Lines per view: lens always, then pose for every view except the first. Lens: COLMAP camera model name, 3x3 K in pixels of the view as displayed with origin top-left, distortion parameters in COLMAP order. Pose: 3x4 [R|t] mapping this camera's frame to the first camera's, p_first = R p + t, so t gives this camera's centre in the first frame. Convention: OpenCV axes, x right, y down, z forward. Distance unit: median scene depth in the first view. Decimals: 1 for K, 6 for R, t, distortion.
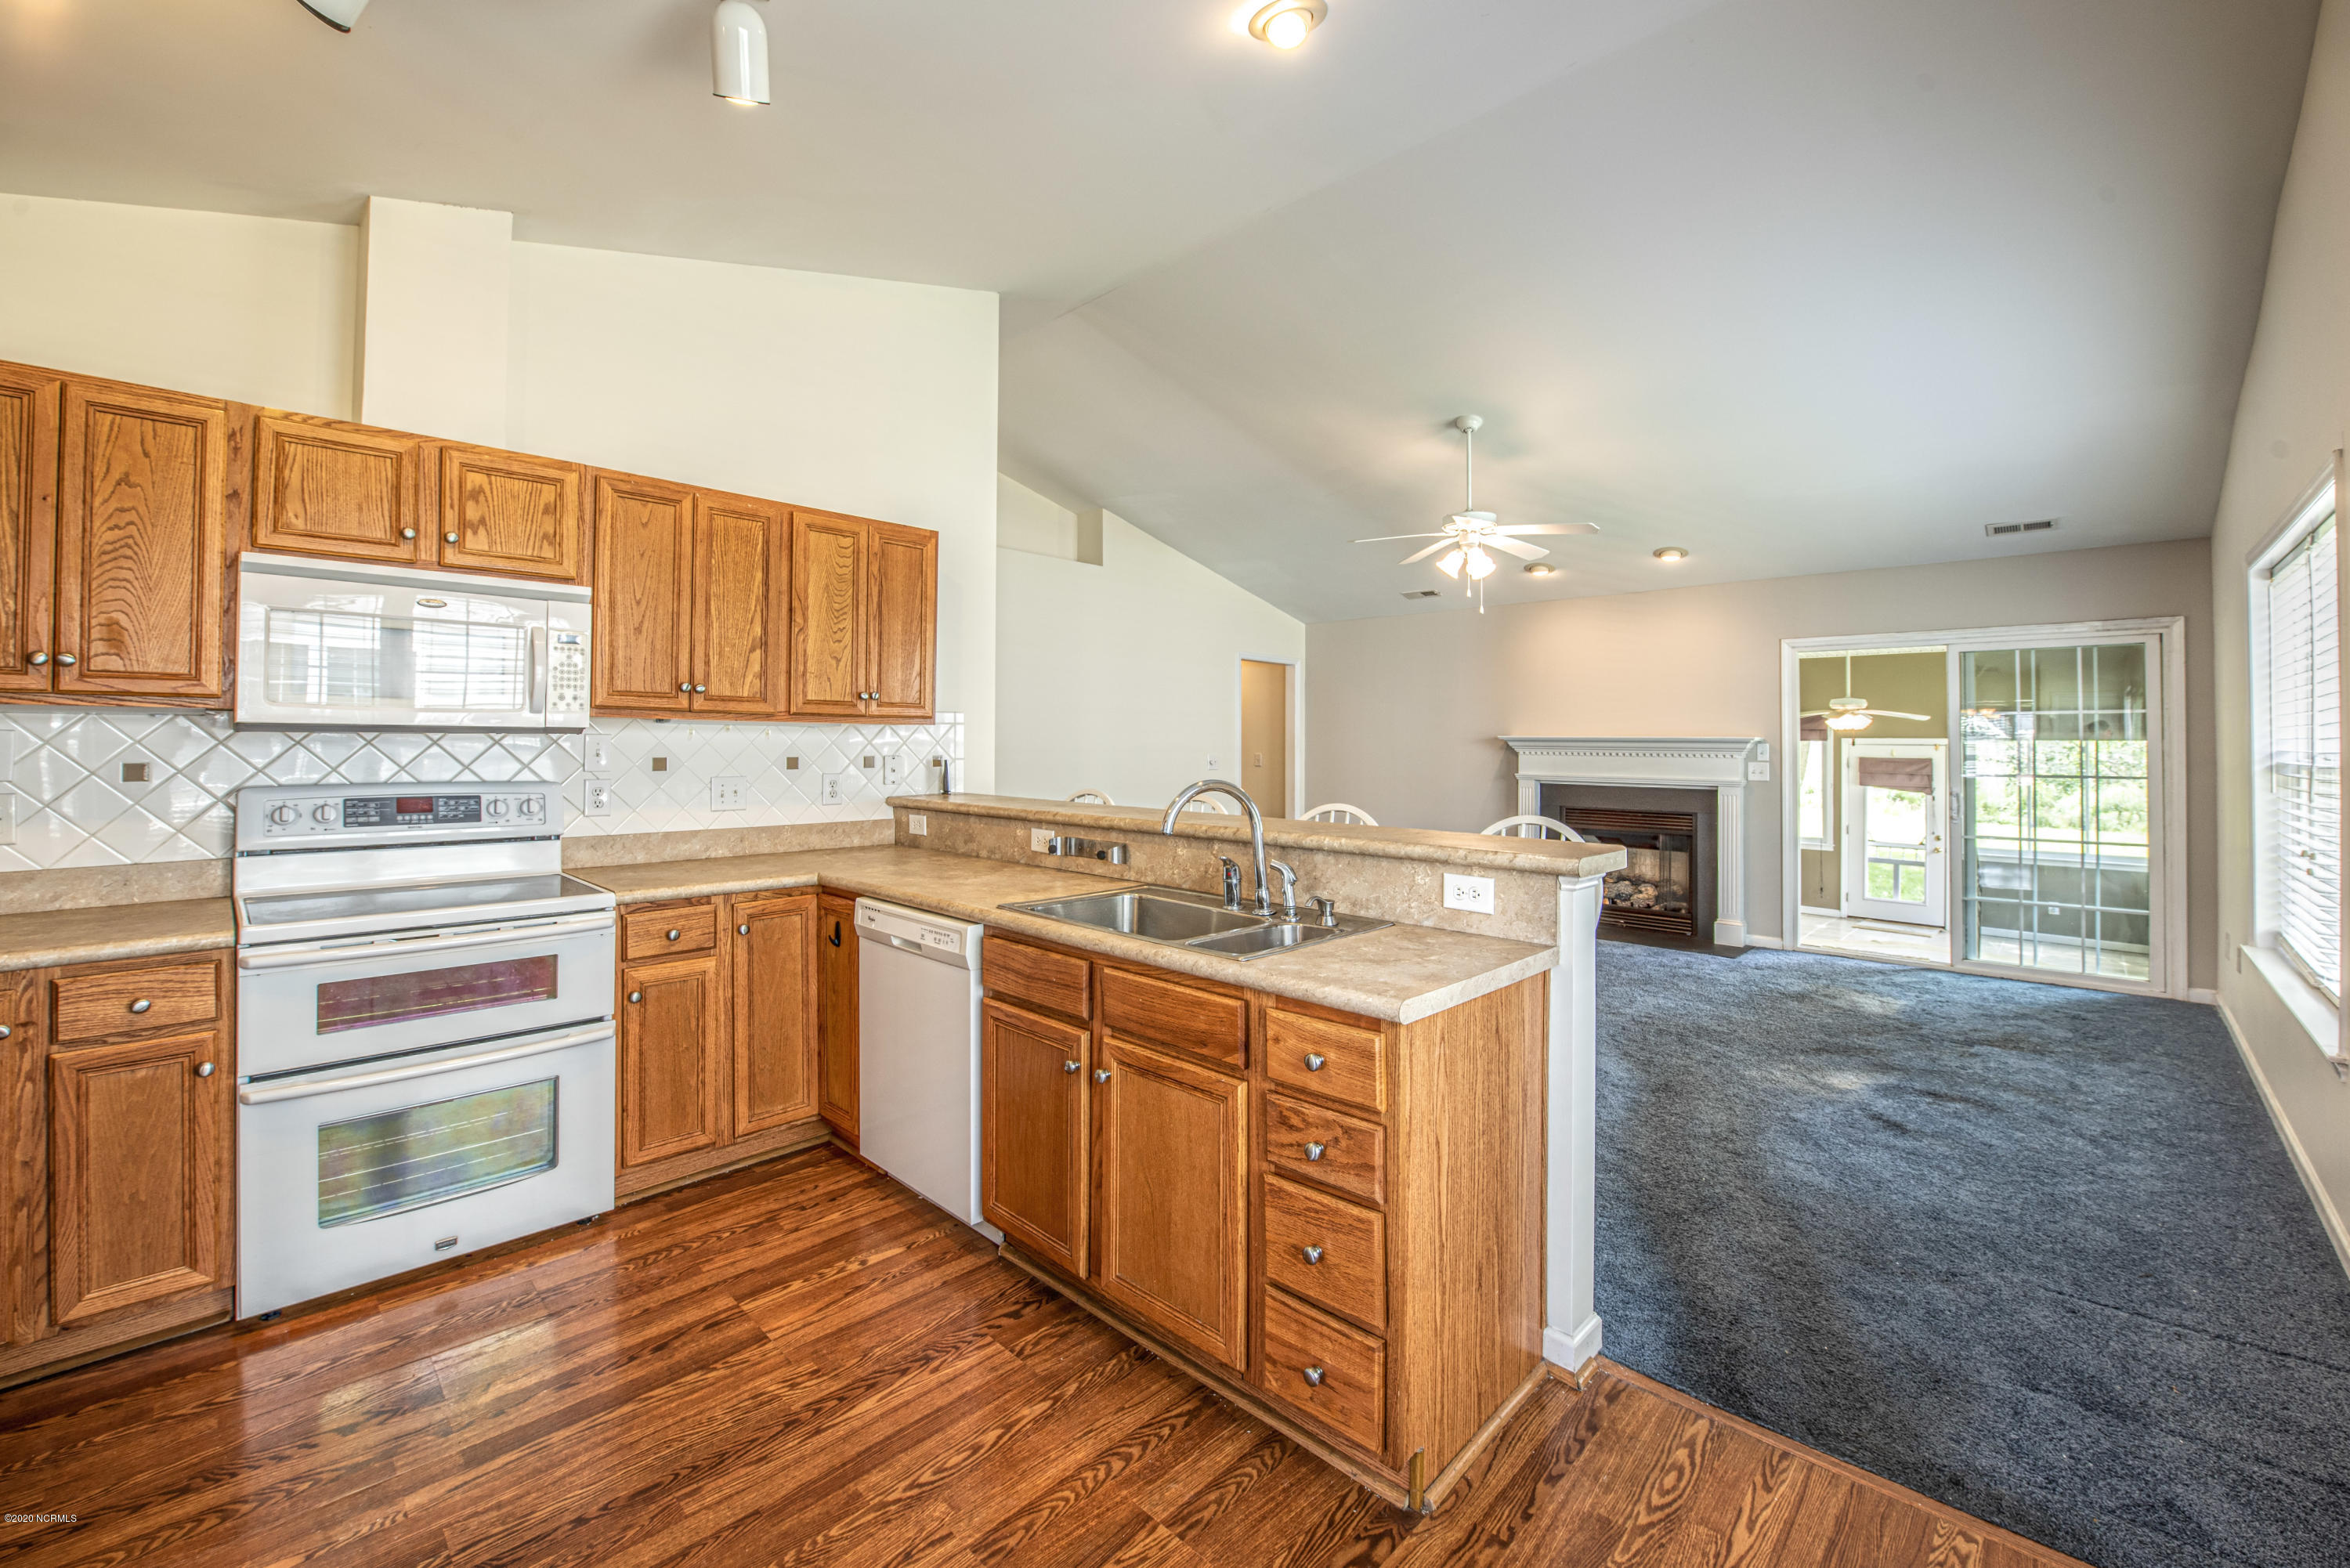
lens RADIAL K [[934.9, 0, 1199.2], [0, 934.9, 727.2], [0, 0, 1]] dist [-0.019170, -0.001793]
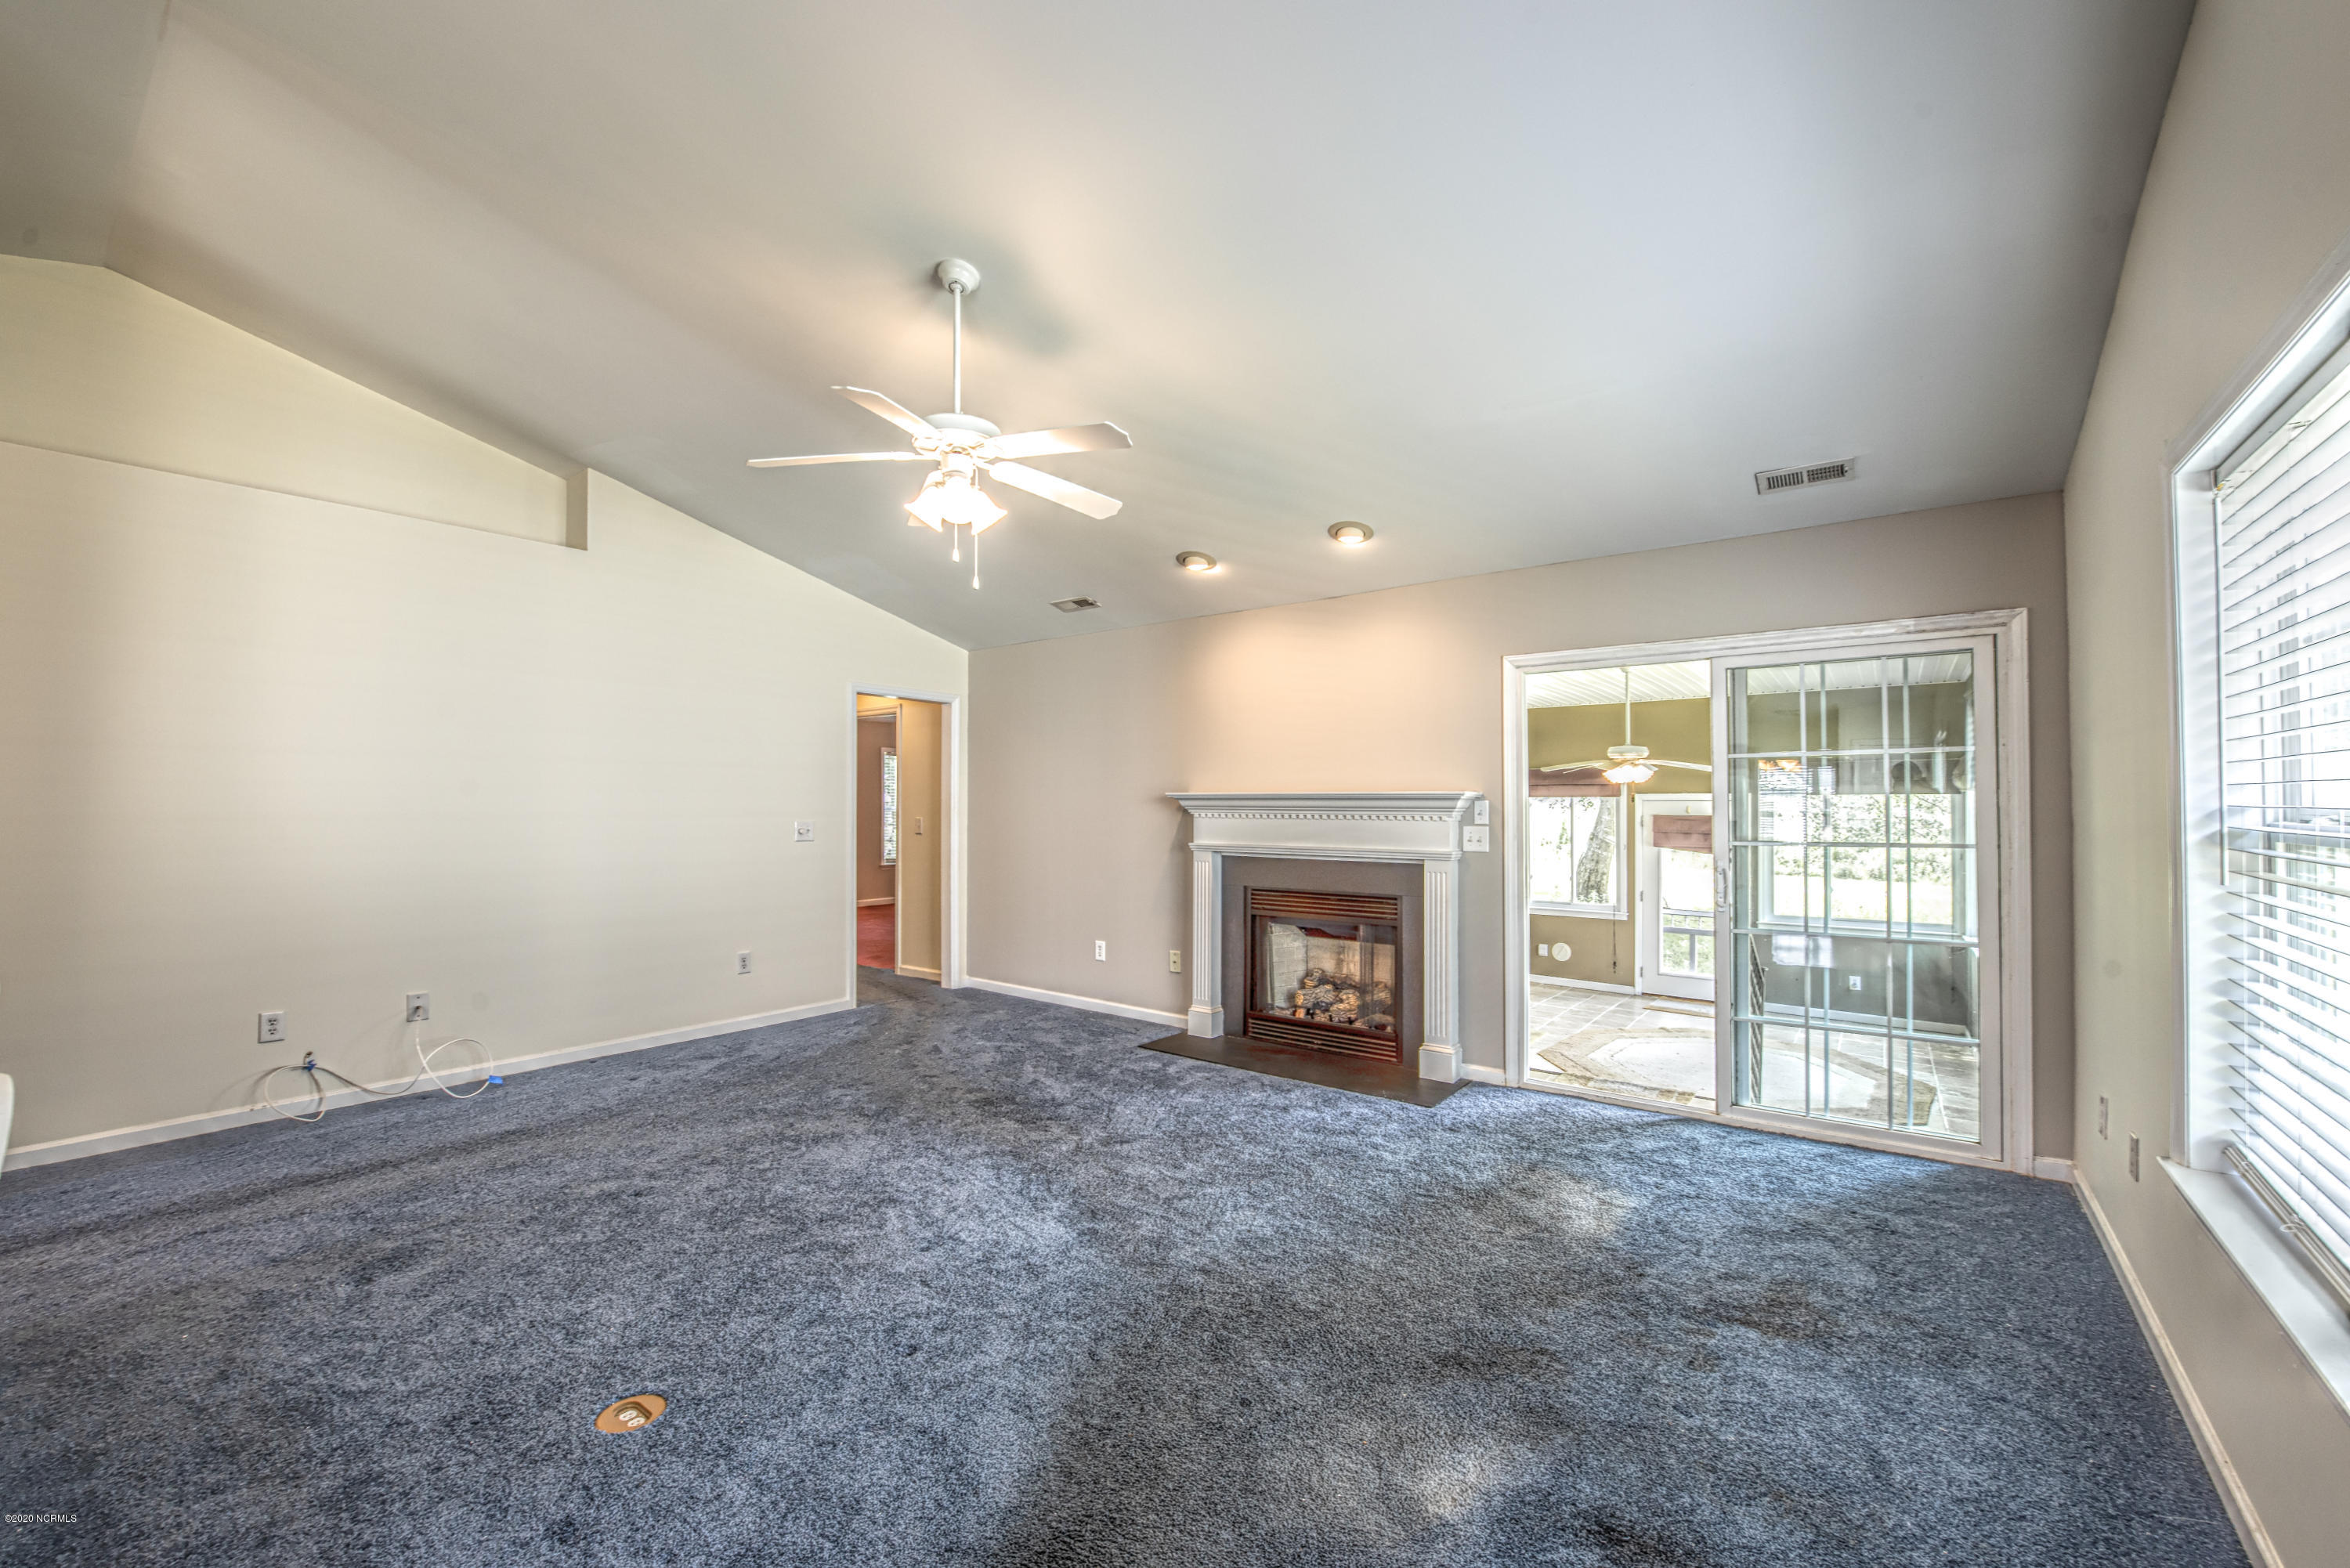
lens RADIAL K [[934.9, 0, 1178.1], [0, 934.9, 793.2], [0, 0, 1]] dist [-0.019170, -0.001793]
pose [[0.993271, -0.007284, 0.115581, 0.286556], [0.006667, 0.999961, 0.005721, 0.006420], [-0.115618, -0.004912, 0.993282, 0.302502]]
